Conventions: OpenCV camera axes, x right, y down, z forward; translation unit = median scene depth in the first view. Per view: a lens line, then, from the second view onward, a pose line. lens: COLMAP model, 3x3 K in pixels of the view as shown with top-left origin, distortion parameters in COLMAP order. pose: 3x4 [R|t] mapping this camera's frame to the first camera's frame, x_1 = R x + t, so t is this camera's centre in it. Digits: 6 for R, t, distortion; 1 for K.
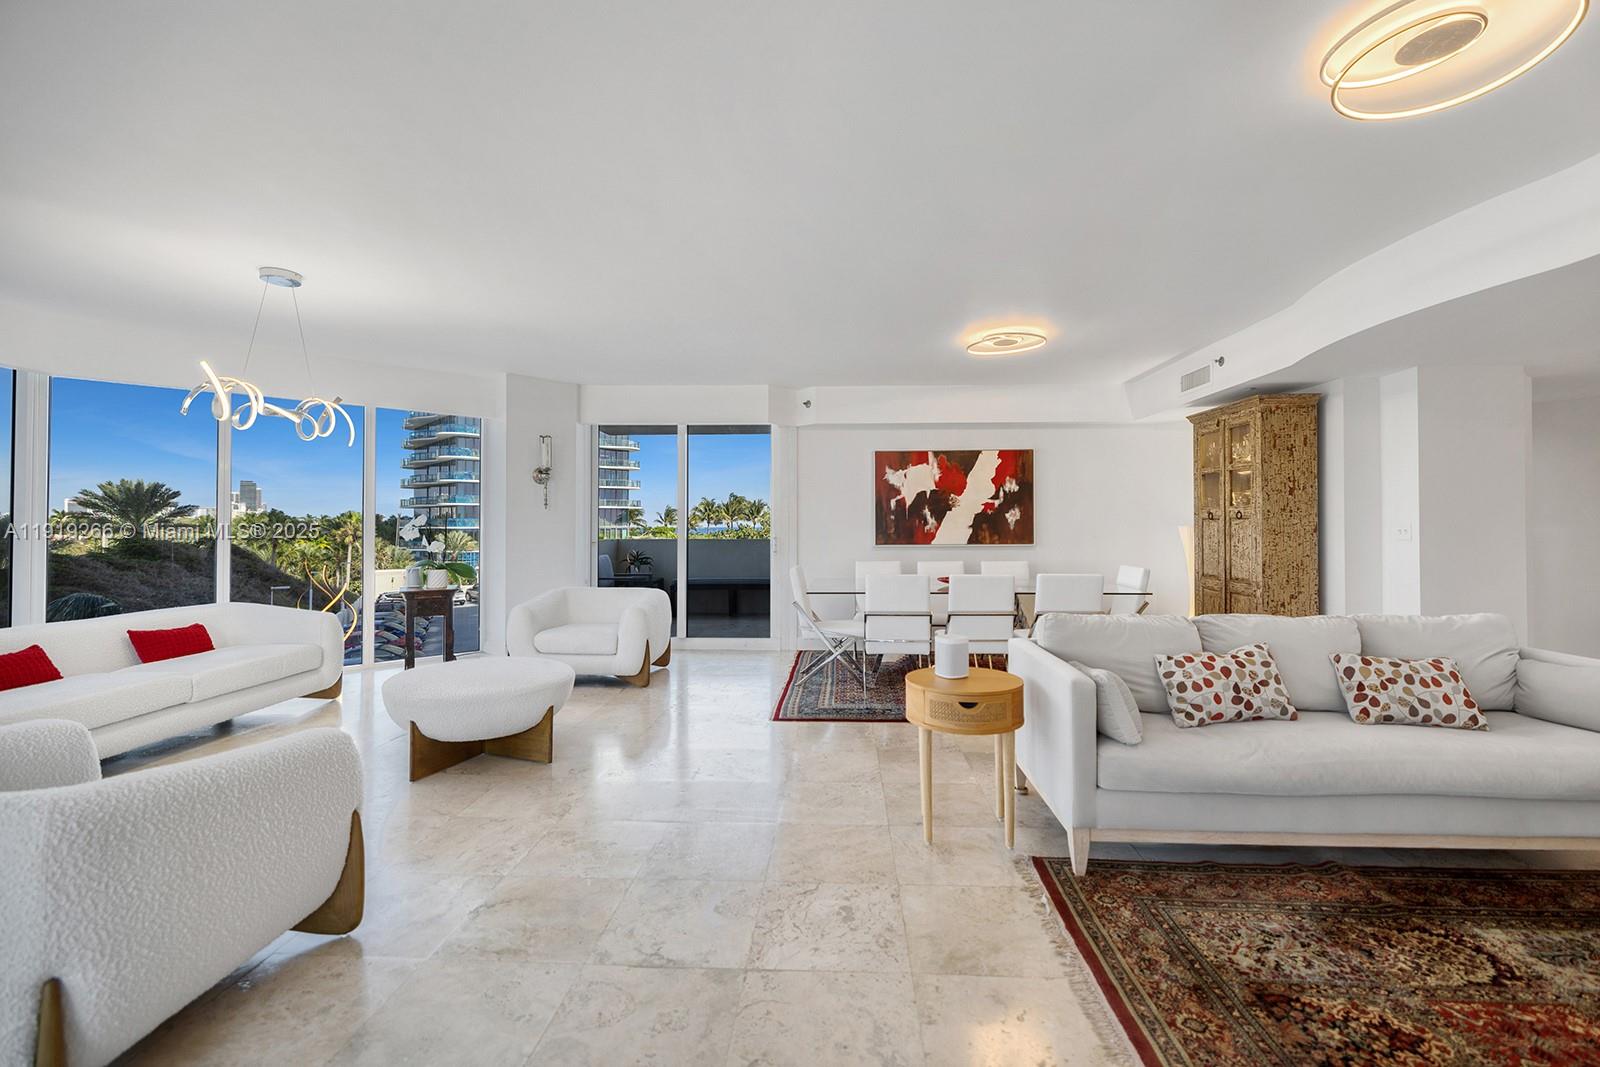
lens RADIAL K [[682.0, 0, 807.7], [0, 682.0, 516.1], [0, 0, 1]] dist [-0.004412, 0.001103]
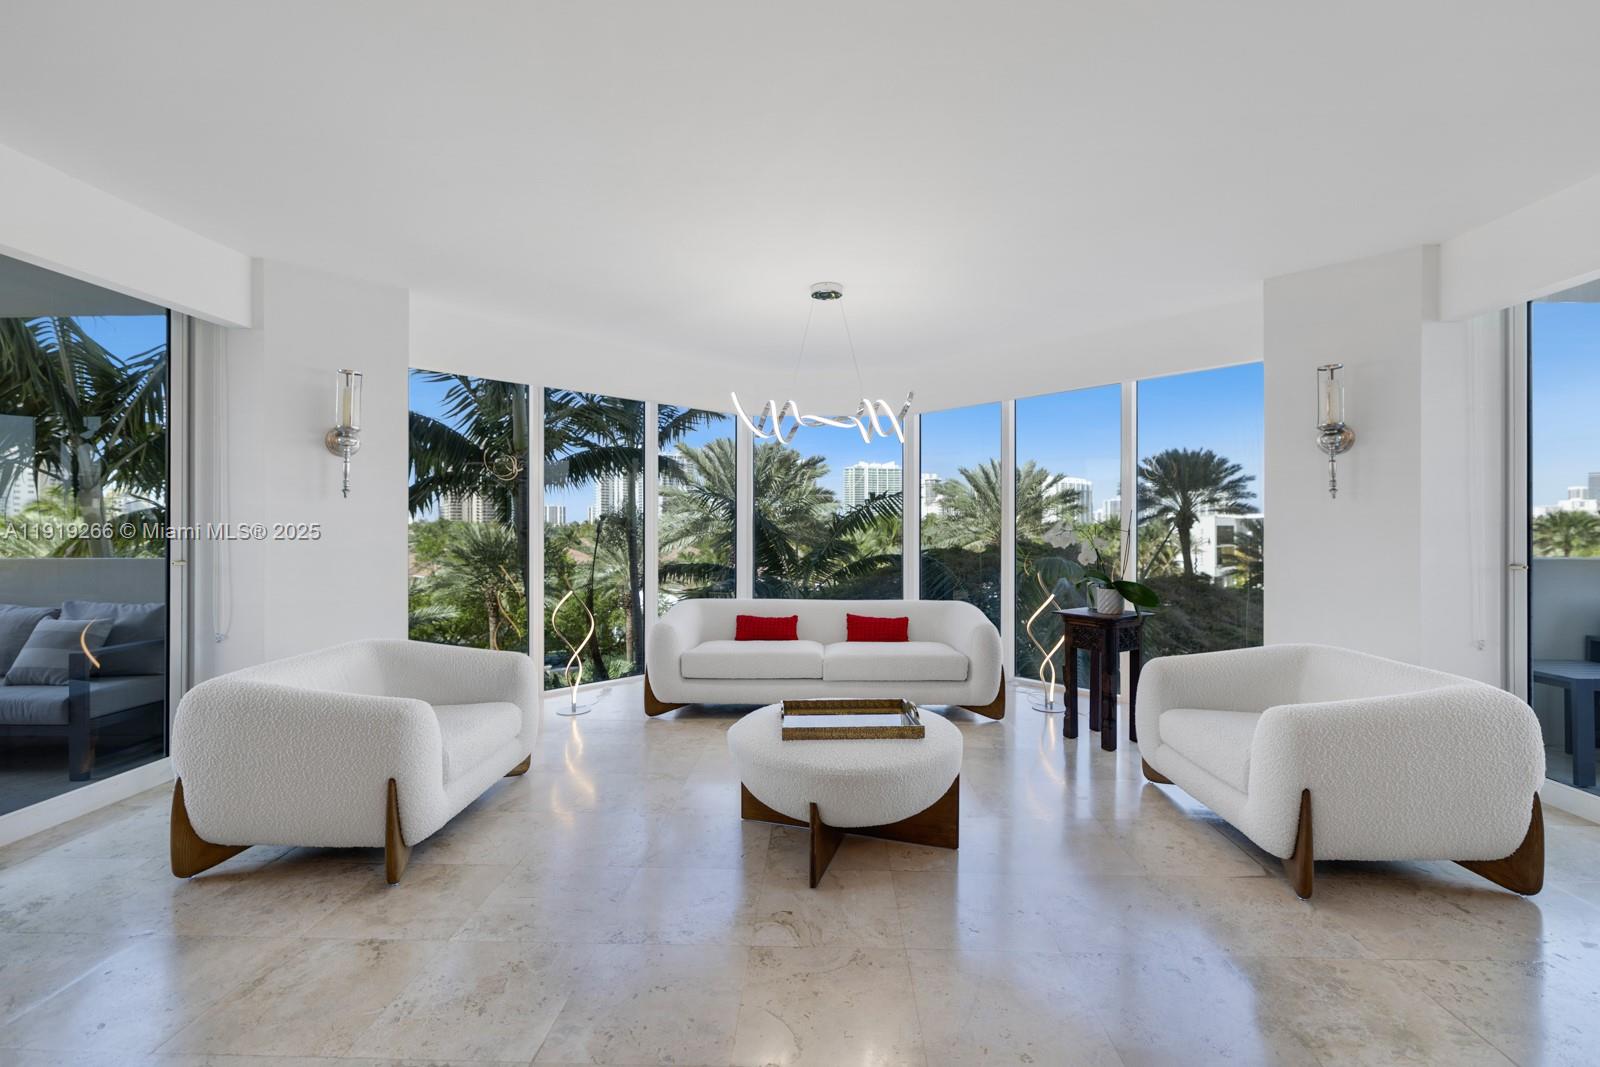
lens RADIAL K [[682.0, 0, 801.3], [0, 682.0, 538.2], [0, 0, 1]] dist [-0.004412, 0.001103]
pose [[0.020822, 0.015519, -0.999663, 0.160340], [0.015082, 0.999761, 0.015835, 0.006425], [0.999669, -0.015407, 0.020582, 0.556749]]
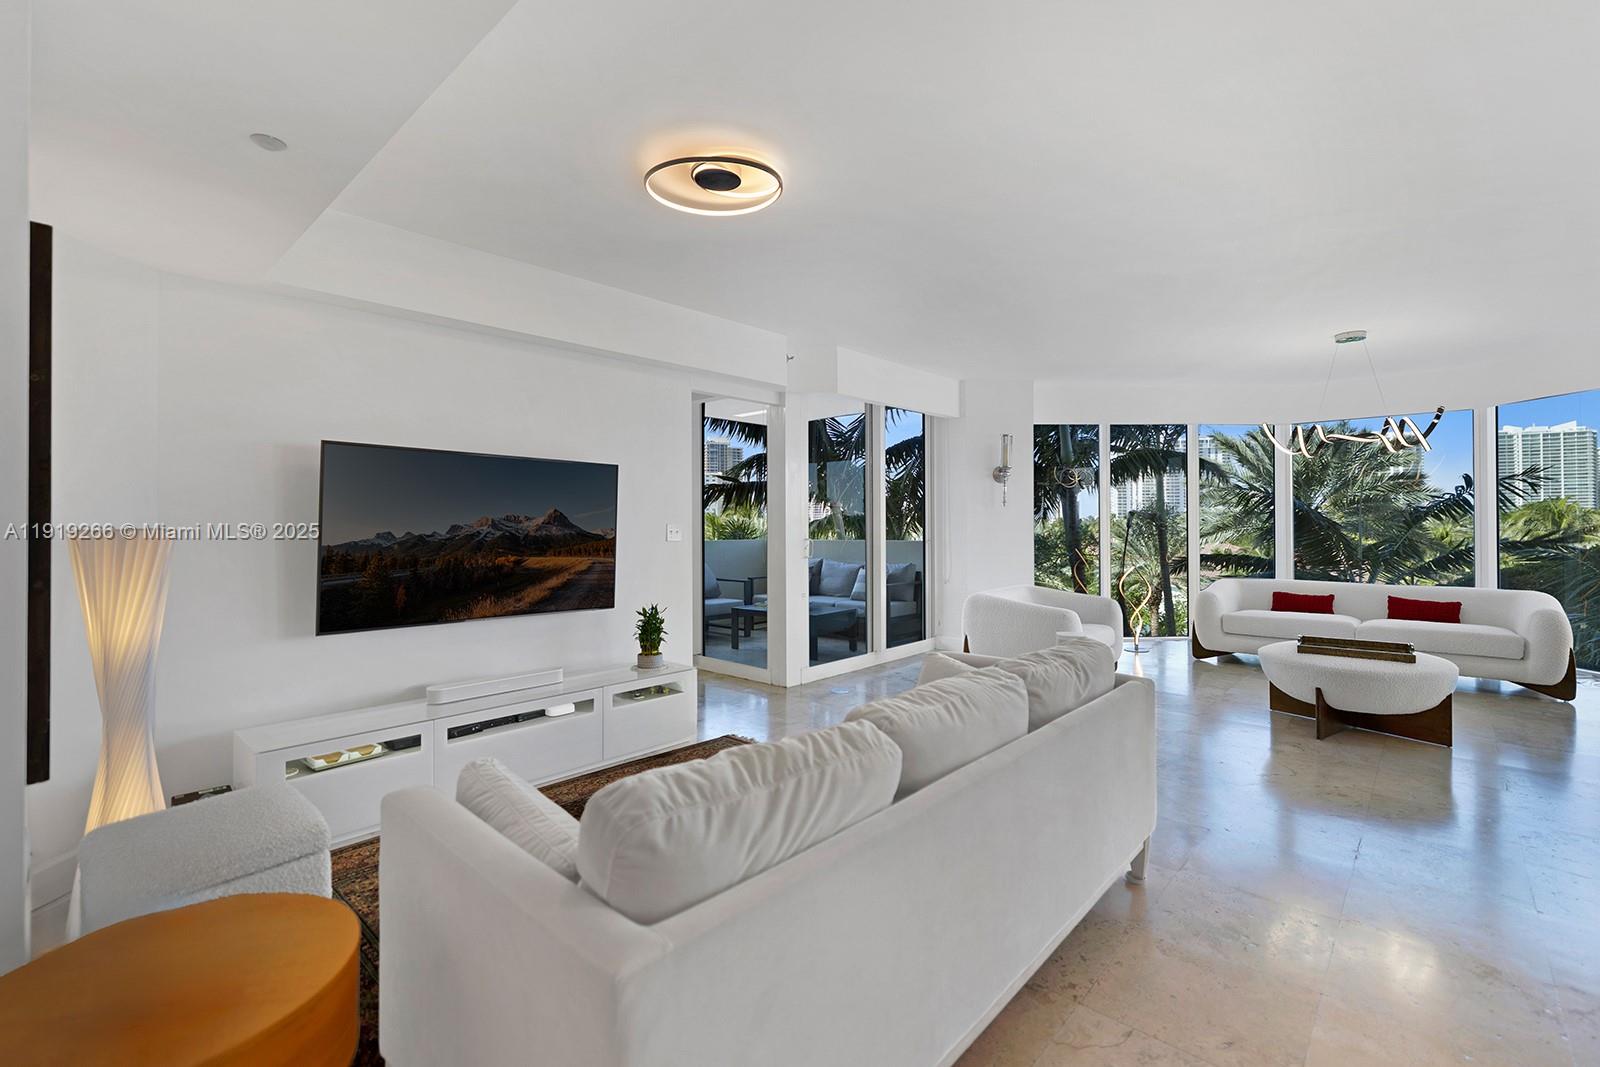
lens RADIAL K [[682.0, 0, 810.4], [0, 682.0, 521.5], [0, 0, 1]] dist [-0.004412, 0.001103]
pose [[-0.636906, 0.001617, -0.770940, 0.554620], [0.019330, 0.999717, -0.013874, 0.007350], [0.770699, -0.023739, -0.636757, 0.610014]]
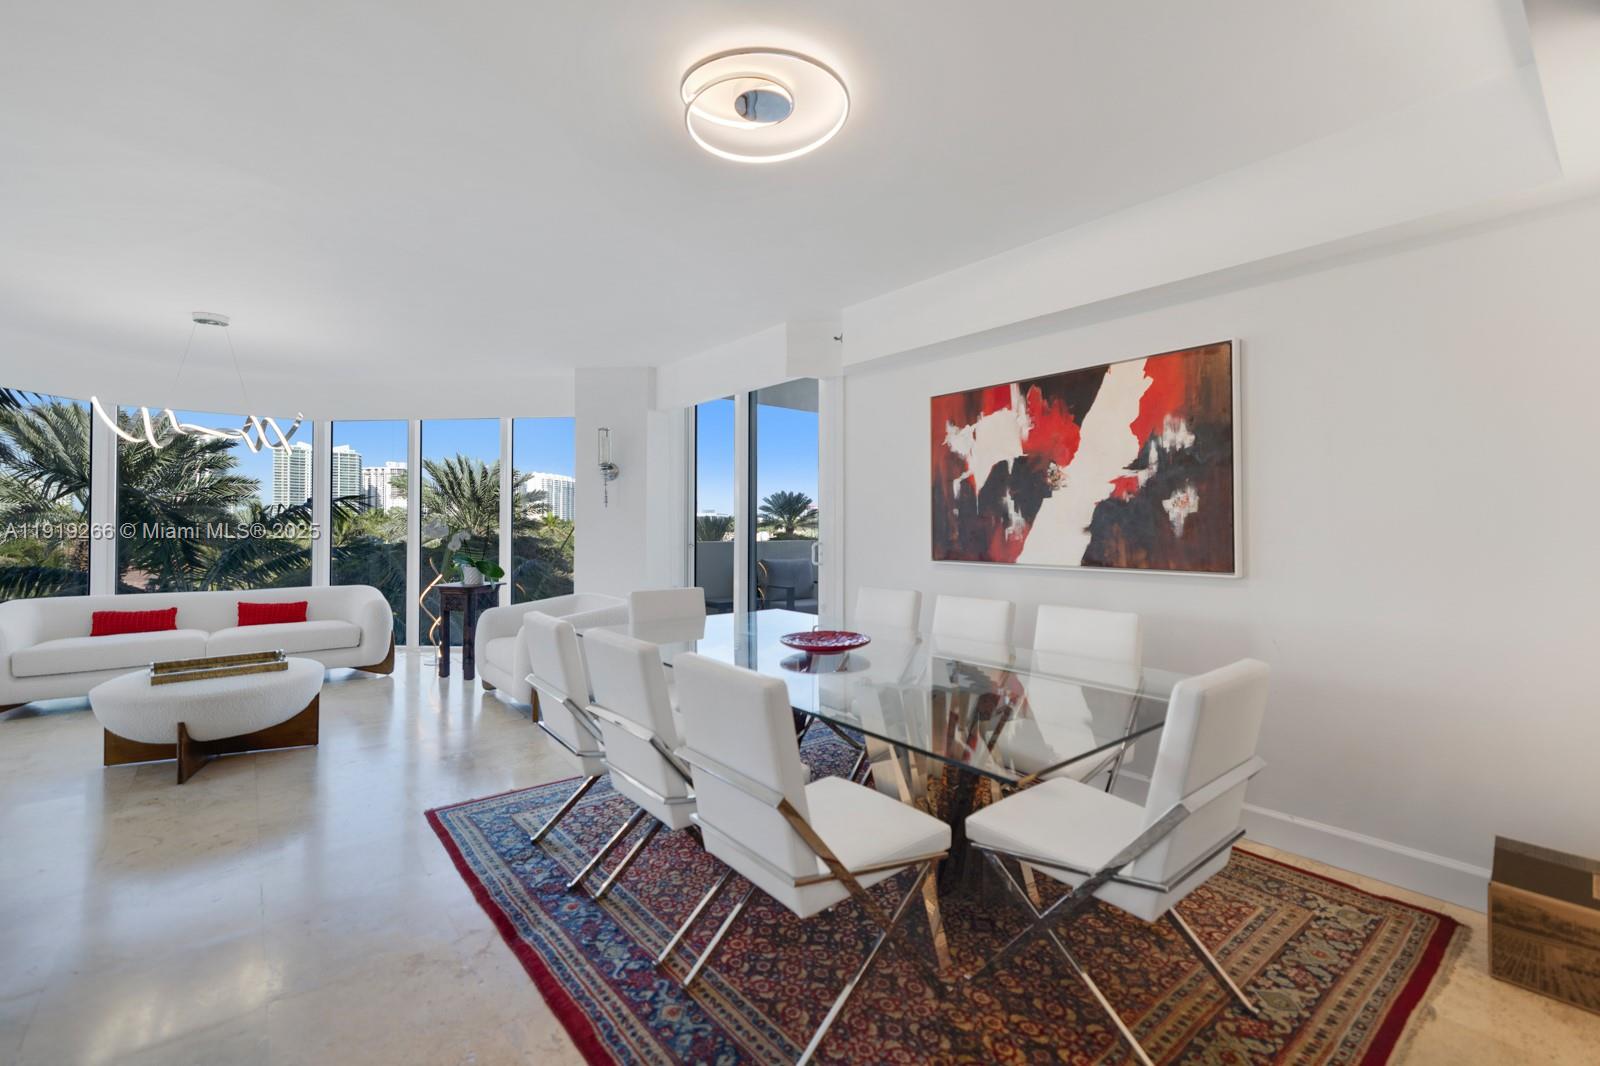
lens RADIAL K [[682.0, 0, 800.5], [0, 682.0, 519.6], [0, 0, 1]] dist [-0.004412, 0.001103]
pose [[0.672950, -0.002623, -0.739683, 0.485693], [0.007070, 0.999971, 0.002885, 0.006134], [0.739654, -0.007171, 0.672949, 0.570391]]
